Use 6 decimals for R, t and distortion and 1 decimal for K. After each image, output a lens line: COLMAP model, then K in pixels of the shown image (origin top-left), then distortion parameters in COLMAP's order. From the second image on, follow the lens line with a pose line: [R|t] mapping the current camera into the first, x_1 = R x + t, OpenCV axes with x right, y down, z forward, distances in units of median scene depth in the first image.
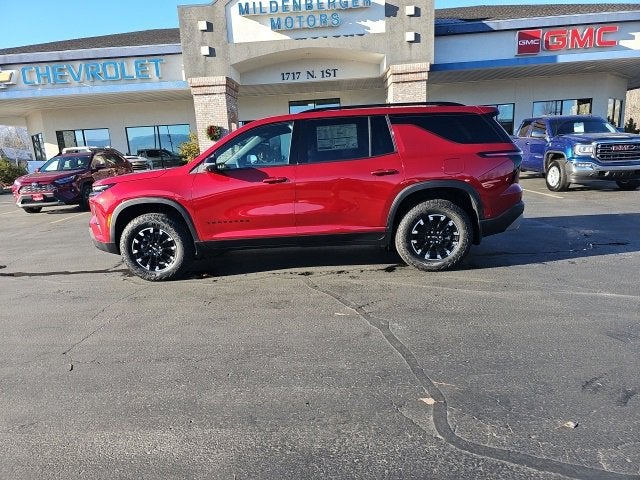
lens RADIAL K [[415.3, 0, 310.5], [0, 415.3, 239.7], [0, 0, 1]] dist [0.056096, -0.047088]
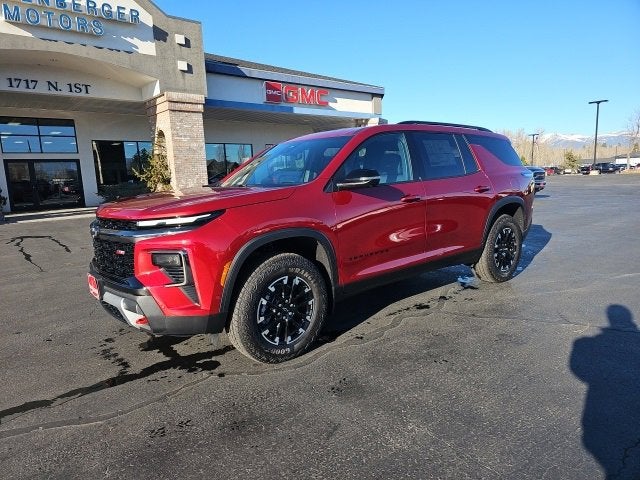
lens RADIAL K [[415.3, 0, 310.5], [0, 415.3, 239.7], [0, 0, 1]] dist [0.056096, -0.047088]
pose [[0.747523, -0.075509, 0.659930, -0.210895], [0.132548, 0.990493, -0.036809, -0.015277], [-0.650876, 0.114988, 0.750425, 0.135889]]
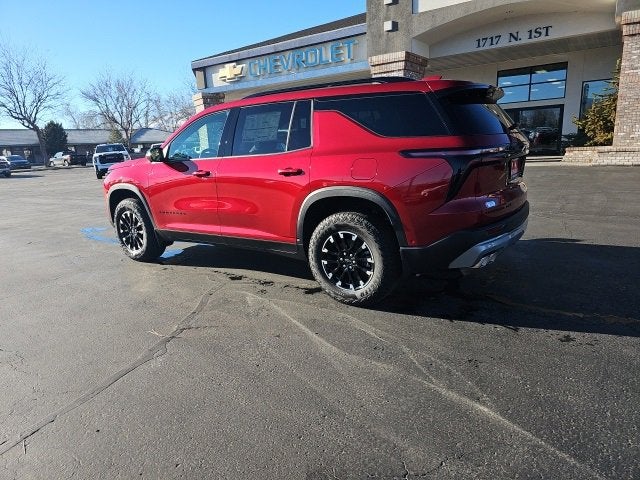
lens RADIAL K [[415.3, 0, 310.5], [0, 415.3, 239.7], [0, 0, 1]] dist [0.056096, -0.047088]
pose [[0.844656, 0.132143, -0.518744, 0.167516], [-0.105291, 0.991134, 0.081035, -0.026180], [0.524853, -0.013828, 0.851081, 0.085607]]
